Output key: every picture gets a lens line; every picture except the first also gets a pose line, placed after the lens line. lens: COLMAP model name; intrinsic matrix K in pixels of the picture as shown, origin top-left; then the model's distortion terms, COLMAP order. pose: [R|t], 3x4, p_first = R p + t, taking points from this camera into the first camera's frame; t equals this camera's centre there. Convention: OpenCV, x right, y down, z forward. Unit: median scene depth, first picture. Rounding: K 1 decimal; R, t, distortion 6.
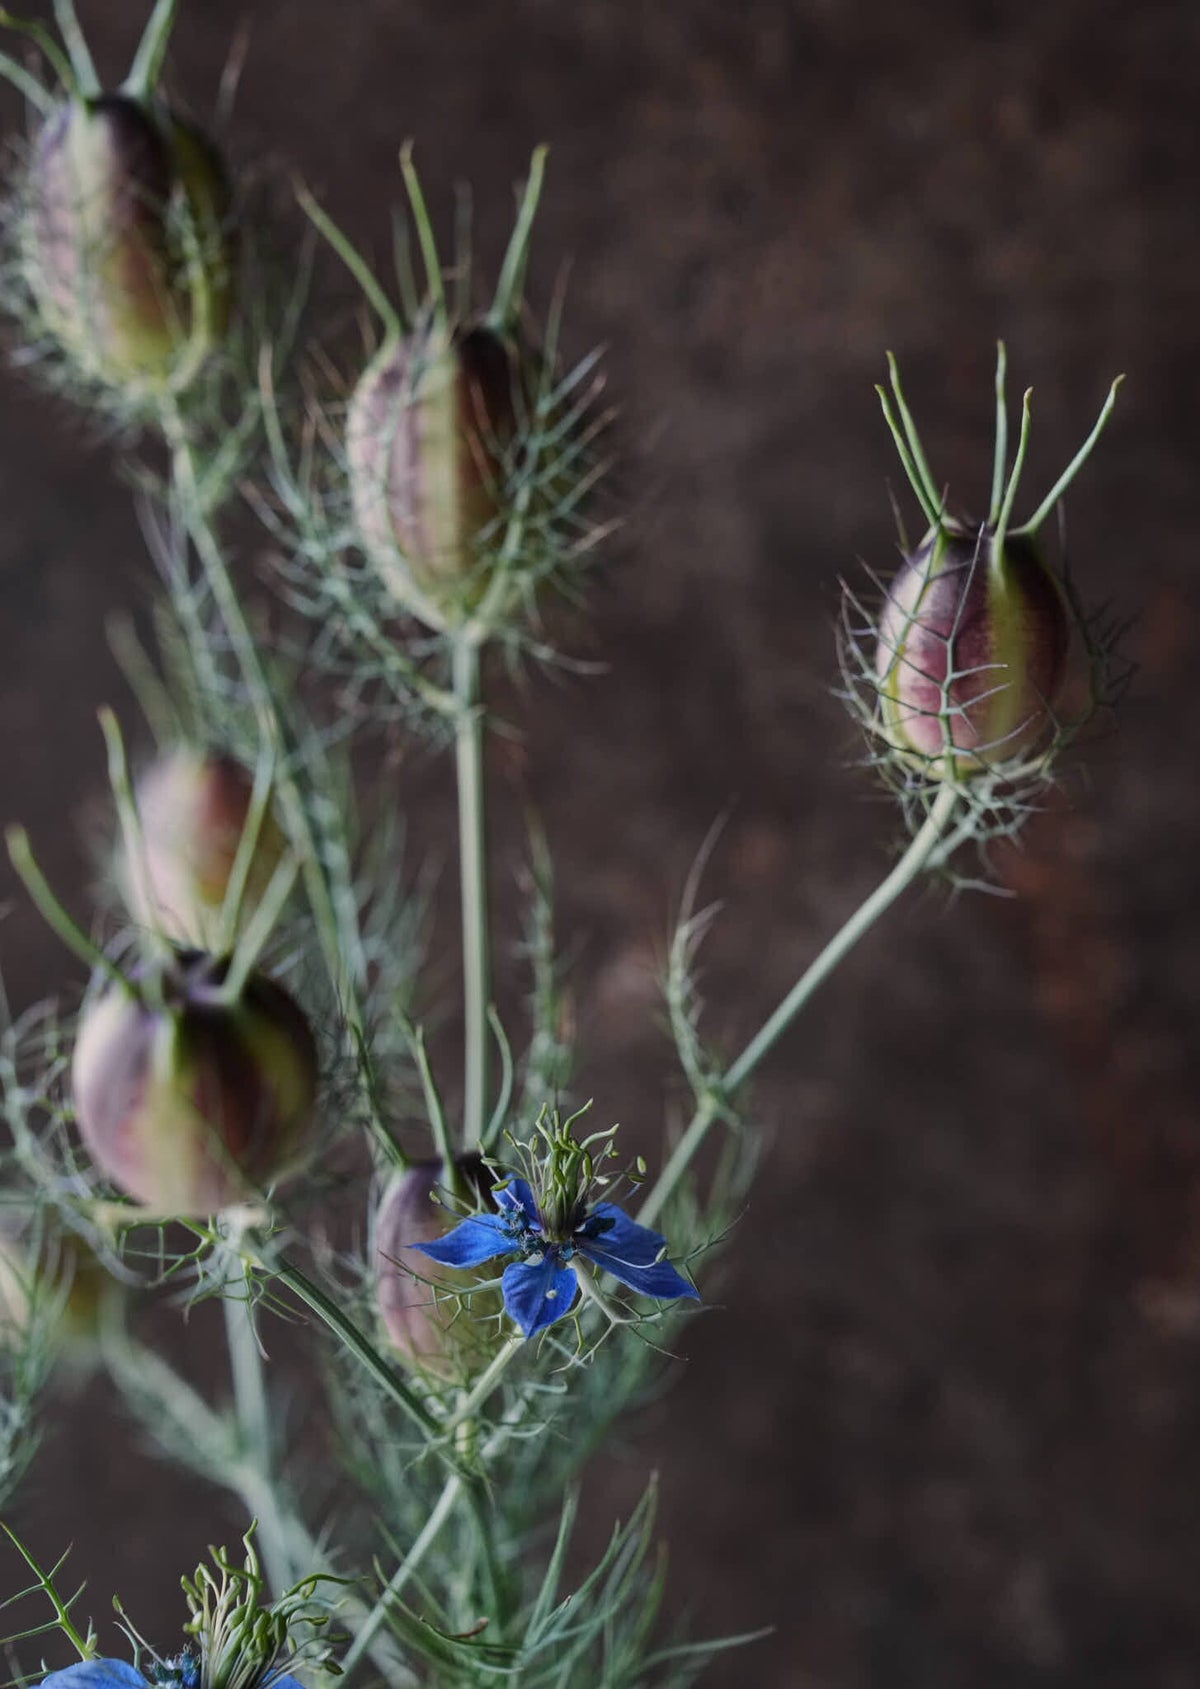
lens RADIAL K [[3435.0, 0, 590.1], [0, 3435.0, 850.6], [0, 0, 1]] dist [0.297733, 0.000000]
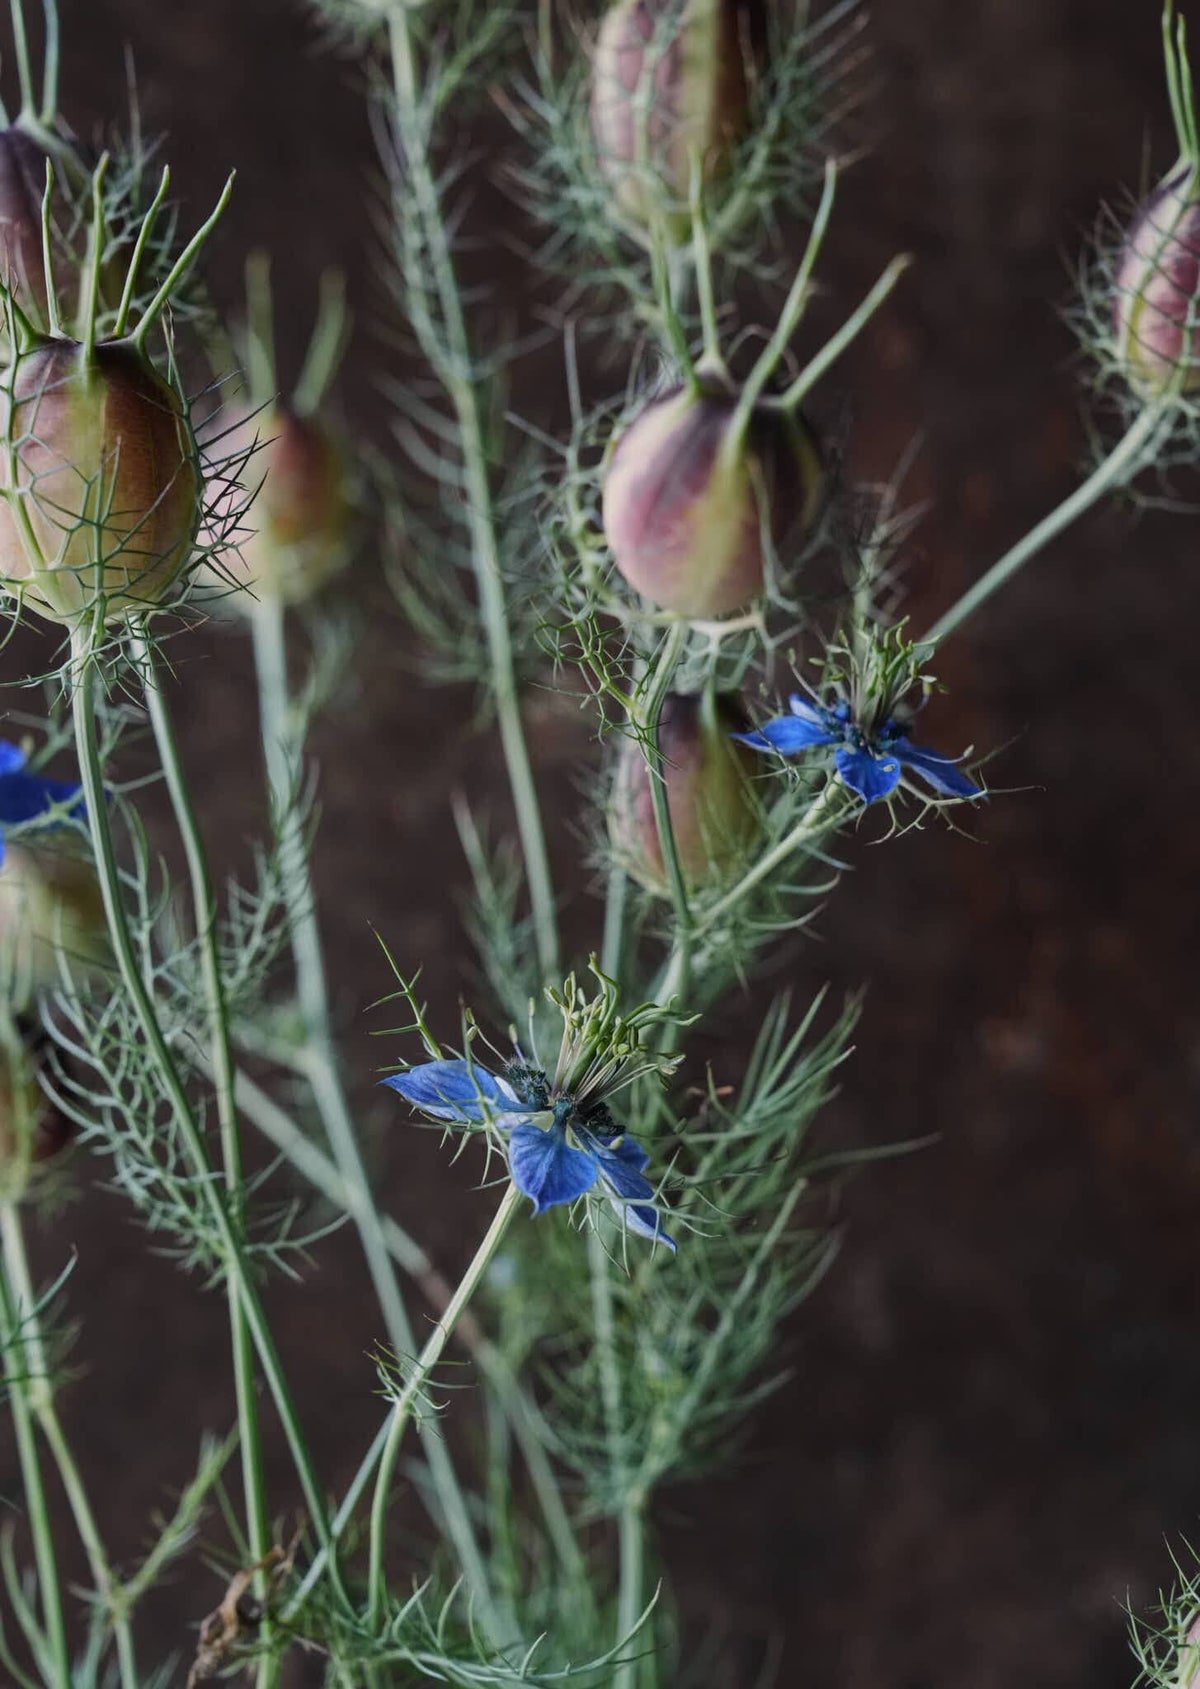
lens RADIAL K [[3435.0, 0, 575.0], [0, 3435.0, 865.5], [0, 0, 1]] dist [0.297733, 0.000000]
pose [[0.978804, 0.081272, 0.187982, -0.278818], [-0.078715, 0.996675, -0.021043, 0.166874], [-0.189067, 0.005800, 0.981947, -0.083670]]
